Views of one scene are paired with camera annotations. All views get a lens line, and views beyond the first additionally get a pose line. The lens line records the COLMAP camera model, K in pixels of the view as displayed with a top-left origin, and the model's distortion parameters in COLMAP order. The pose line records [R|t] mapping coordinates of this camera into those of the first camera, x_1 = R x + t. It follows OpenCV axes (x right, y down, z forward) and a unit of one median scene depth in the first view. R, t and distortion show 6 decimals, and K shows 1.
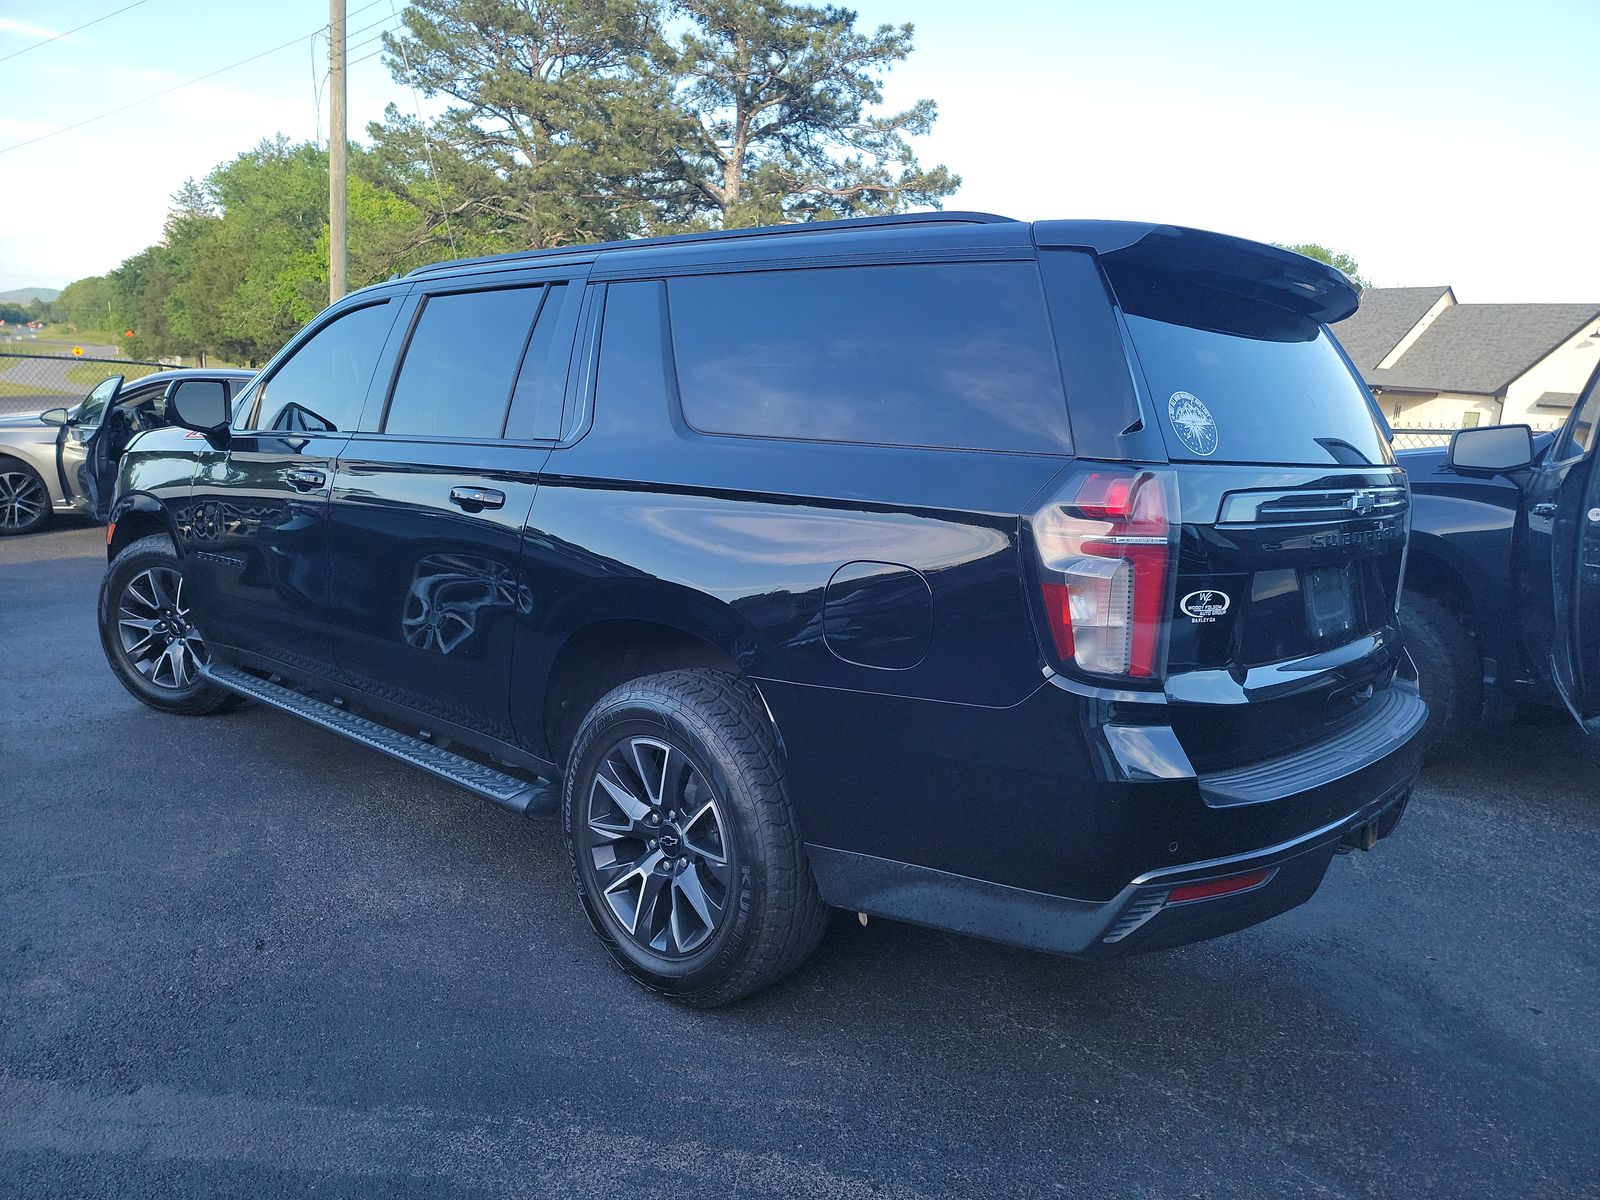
lens RADIAL K [[1126.8, 0, 800.0], [0, 1126.8, 600.0], [0, 0, 1]] dist [0.030274, -0.051750]
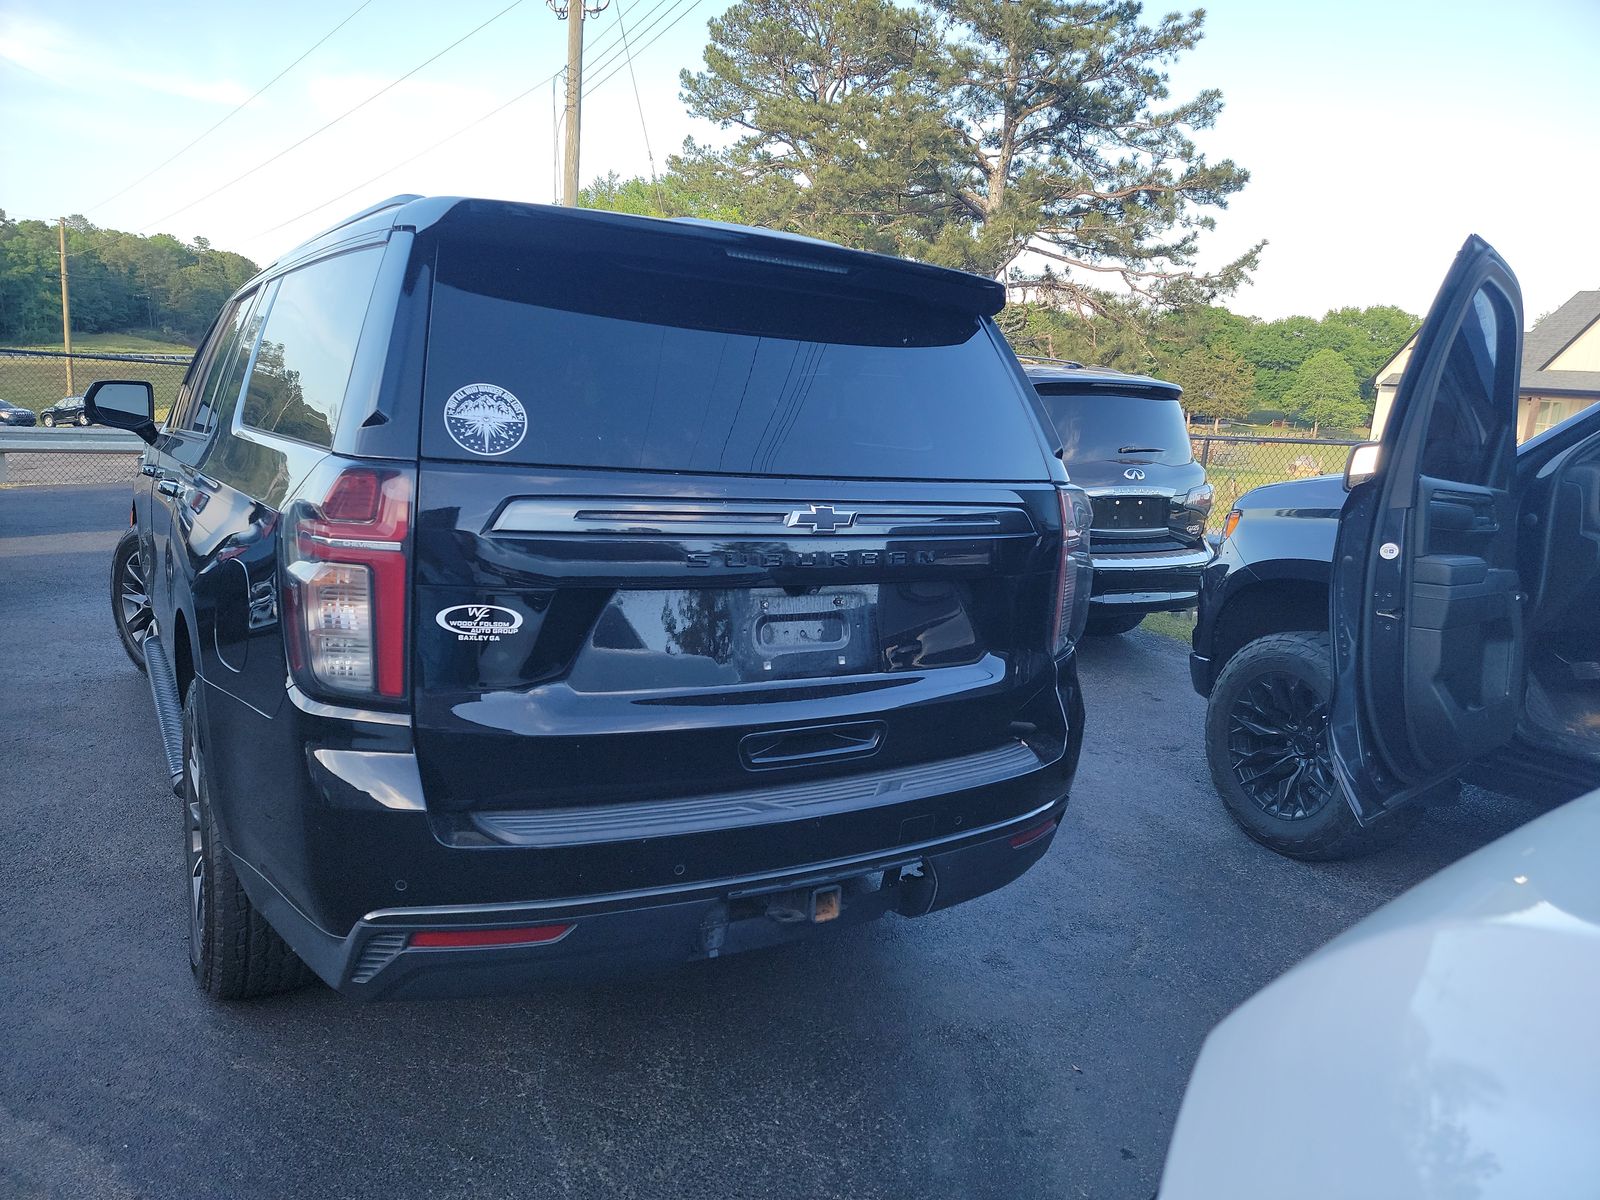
lens RADIAL K [[1139.9, 0, 800.0], [0, 1139.9, 600.0], [0, 0, 1]] dist [0.006361, -0.000501]
pose [[0.947968, 0.055752, -0.313445, 0.106298], [-0.061000, 0.998114, -0.006954, -0.002601], [0.312466, 0.025712, 0.949581, 0.026646]]
